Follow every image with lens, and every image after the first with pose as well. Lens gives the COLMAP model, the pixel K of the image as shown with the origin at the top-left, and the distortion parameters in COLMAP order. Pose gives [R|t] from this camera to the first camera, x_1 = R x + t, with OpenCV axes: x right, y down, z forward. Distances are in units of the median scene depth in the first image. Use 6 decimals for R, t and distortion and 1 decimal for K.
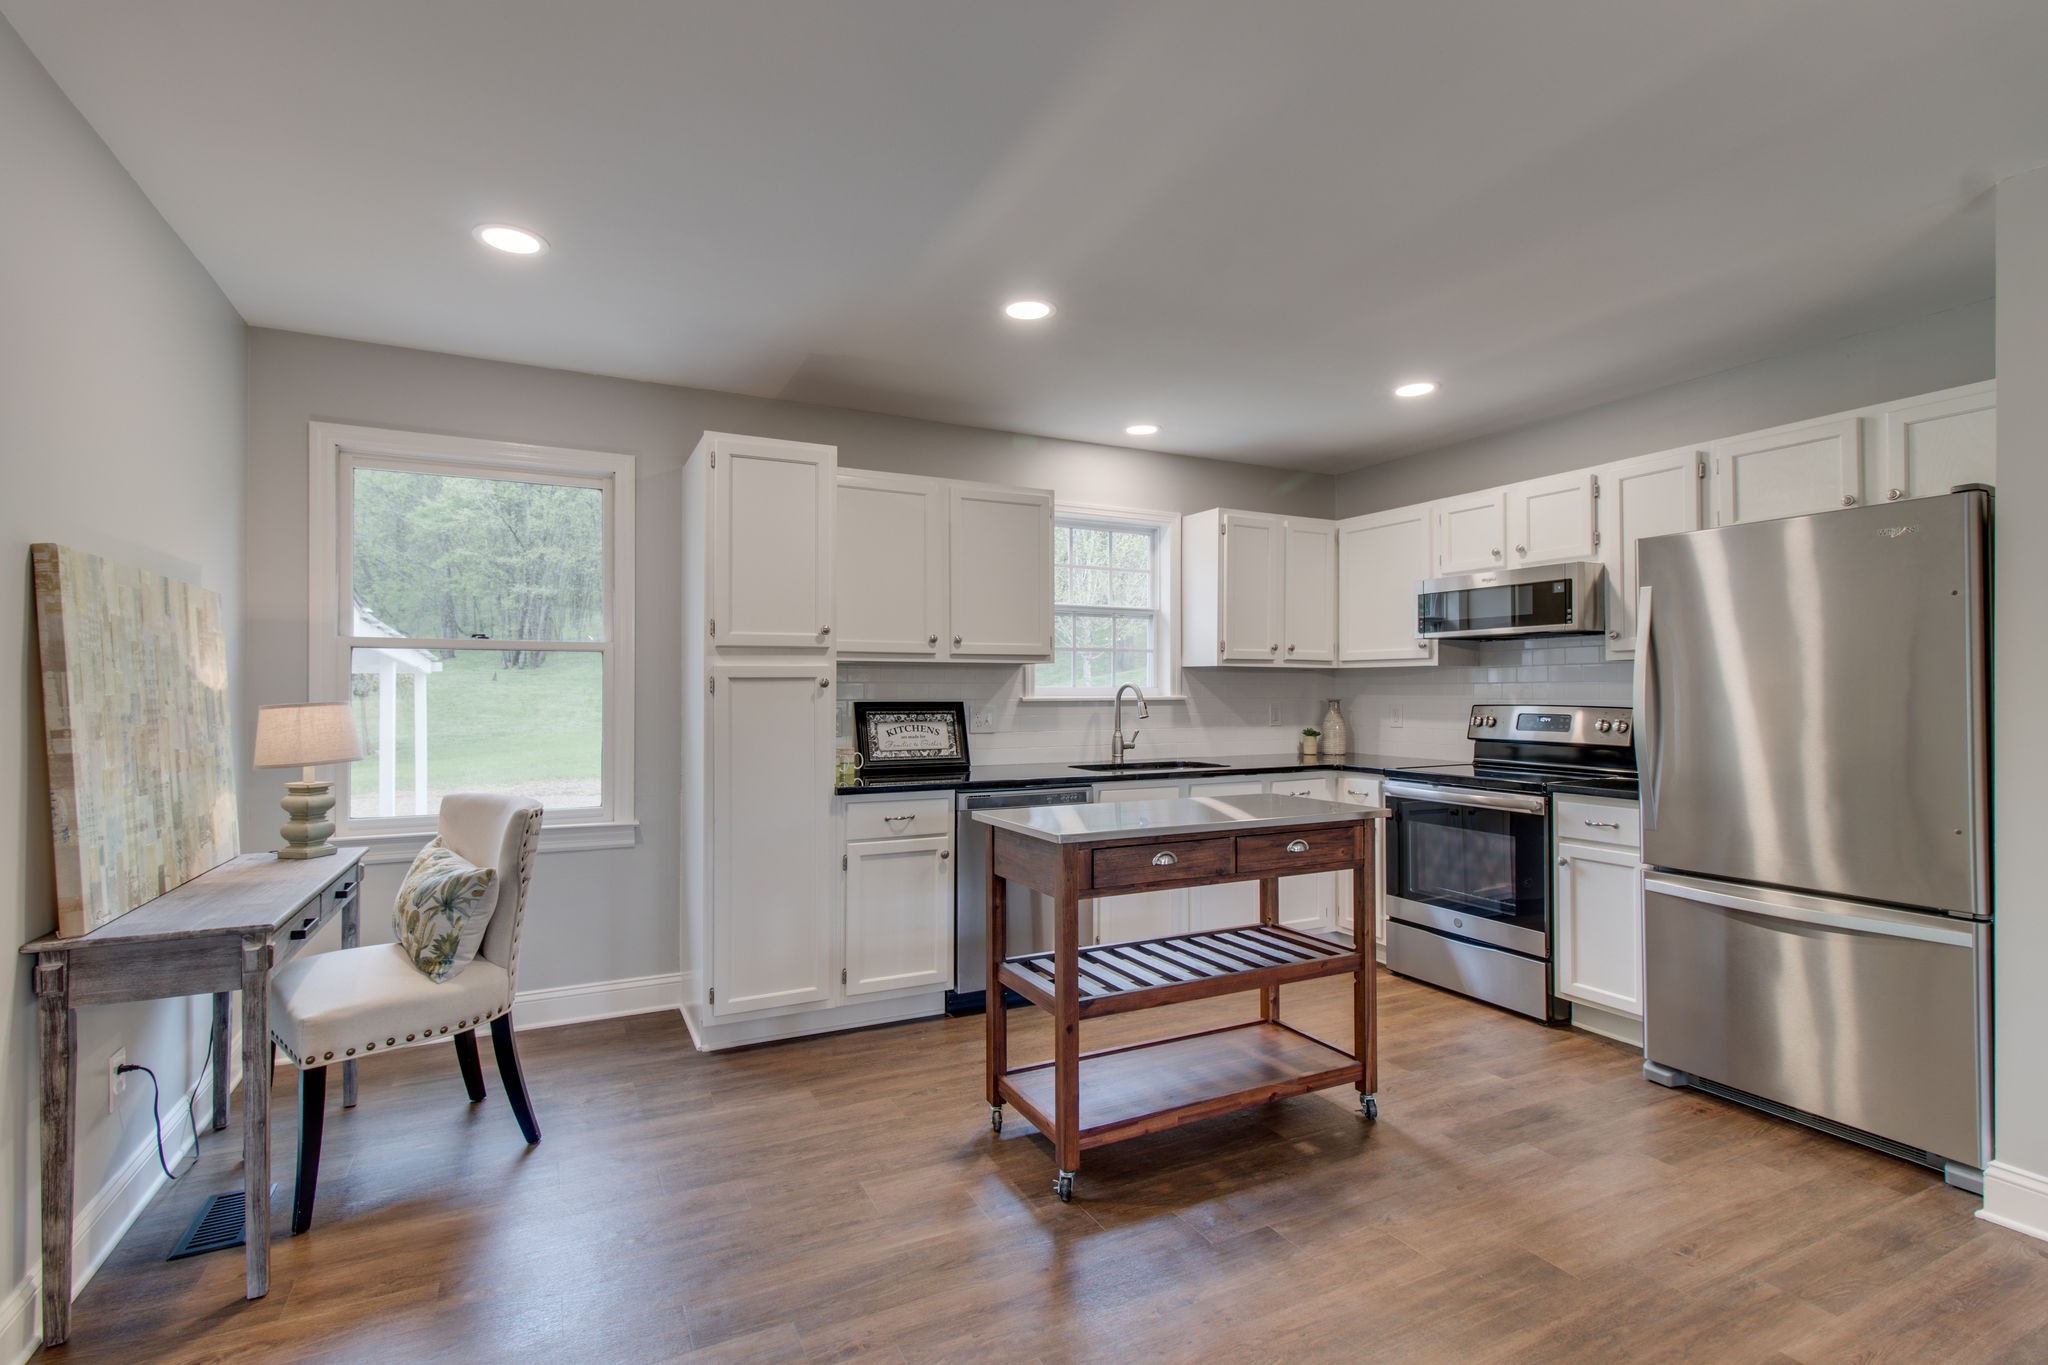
lens RADIAL K [[943.2, 0, 1016.3], [0, 943.2, 684.9], [0, 0, 1]] dist [0.000731, 0.000203]
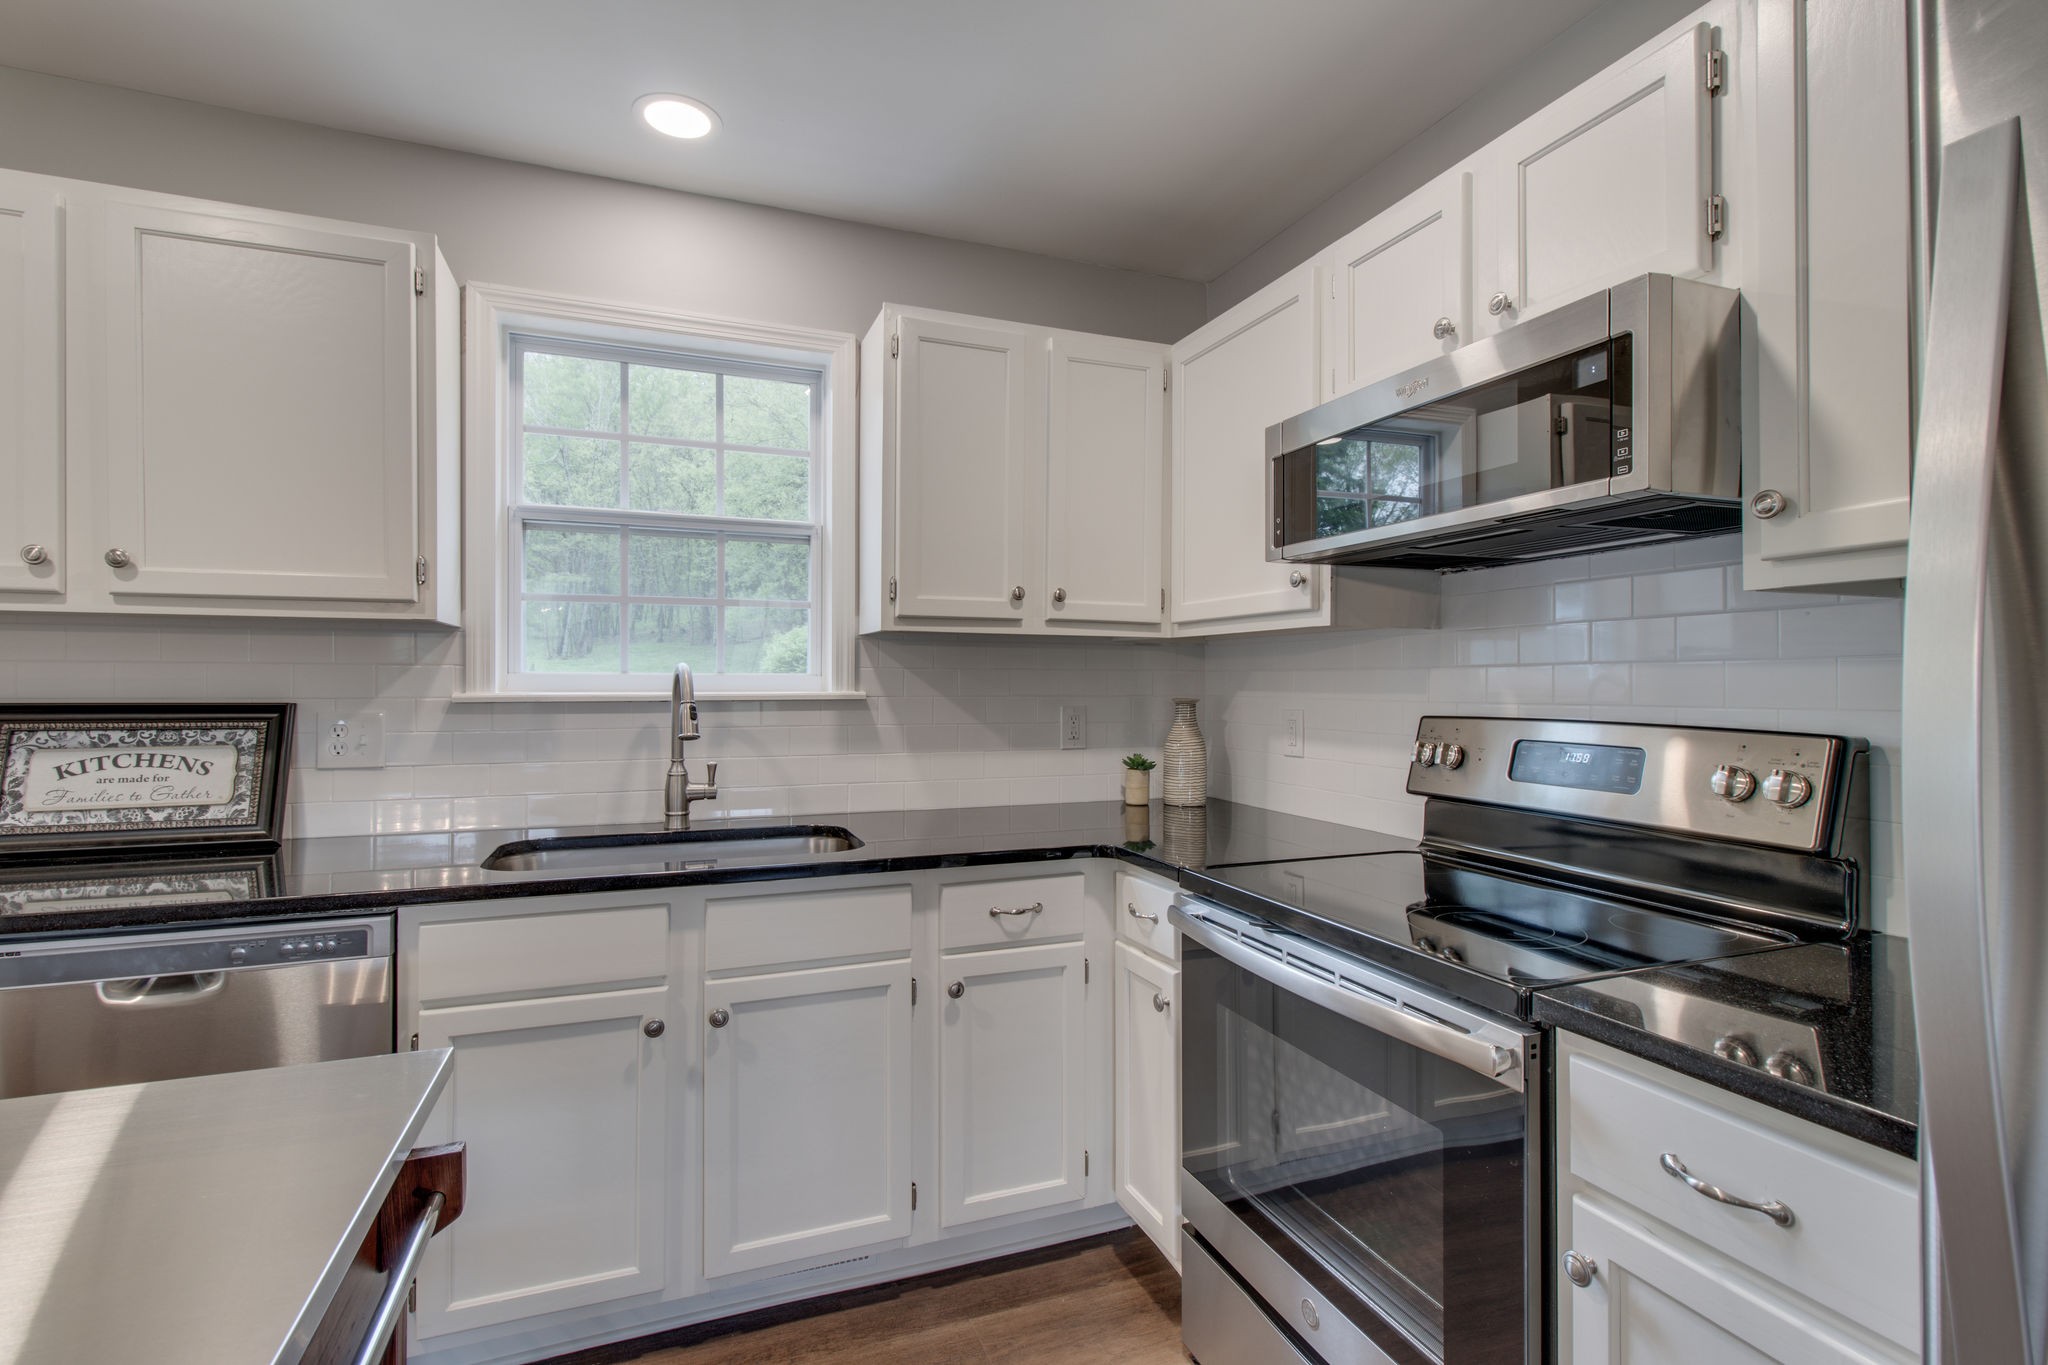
lens RADIAL K [[939.9, 0, 1019.9], [0, 939.9, 678.6], [0, 0, 1]] dist [-0.000856, 0.000593]
pose [[0.995682, 0.003148, -0.092775, 0.357668], [-0.003009, 0.999994, 0.001632, 0.003843], [0.092779, -0.001345, 0.995686, 0.575820]]
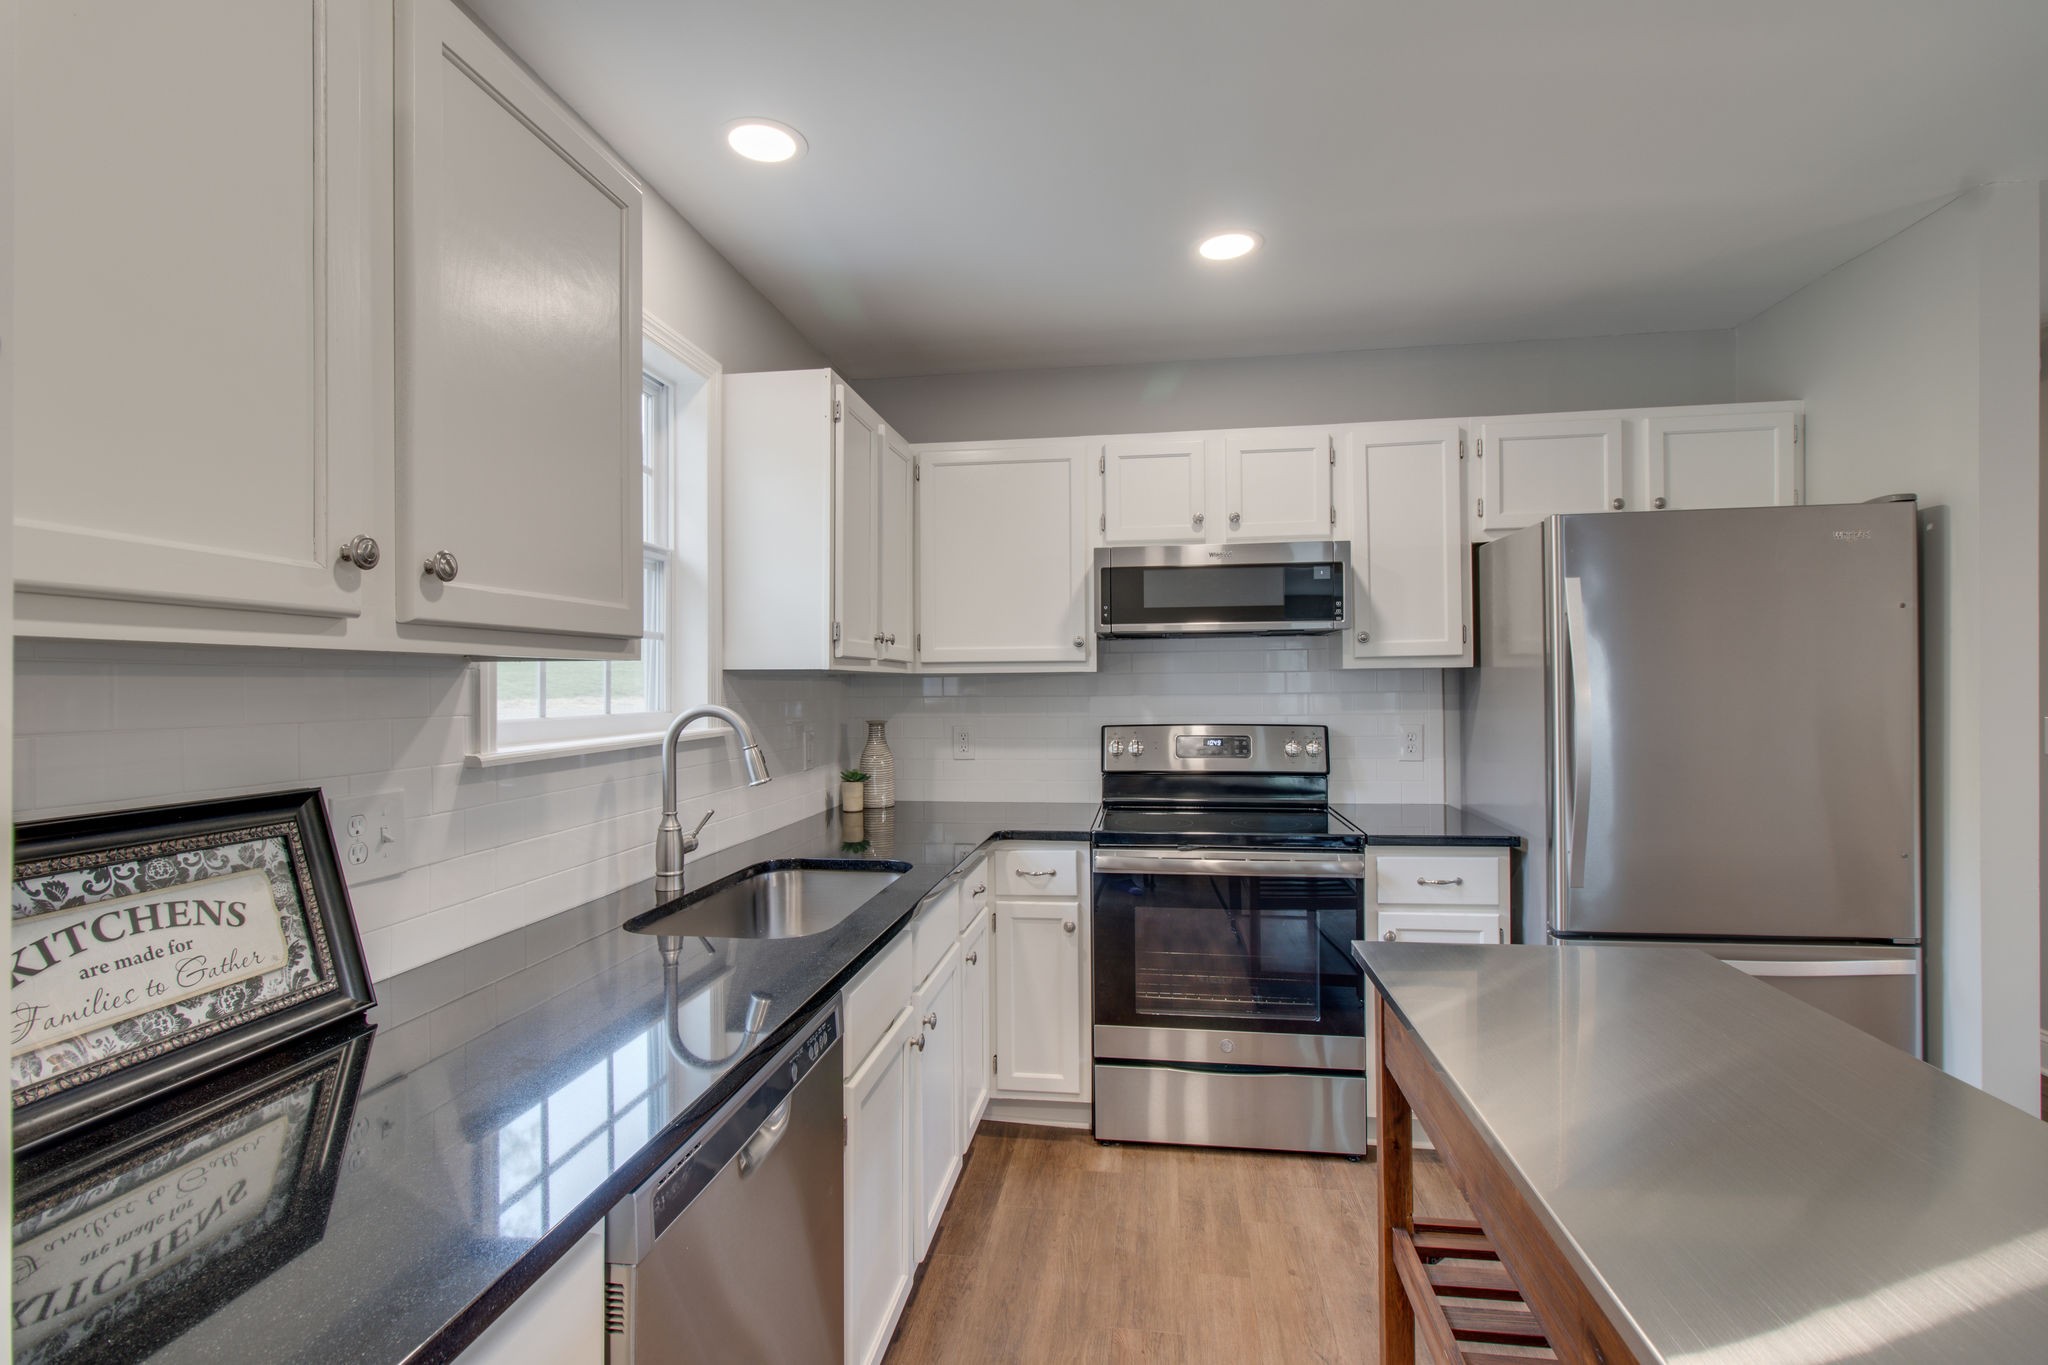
lens RADIAL K [[952.6, 0, 1008.3], [0, 952.6, 677.4], [0, 0, 1]] dist [-0.001577, -0.000764]
pose [[0.576558, 0.001149, 0.817055, -0.176359], [0.004655, 0.999978, -0.004691, -0.013826], [-0.817043, 0.006508, 0.576540, 0.669939]]
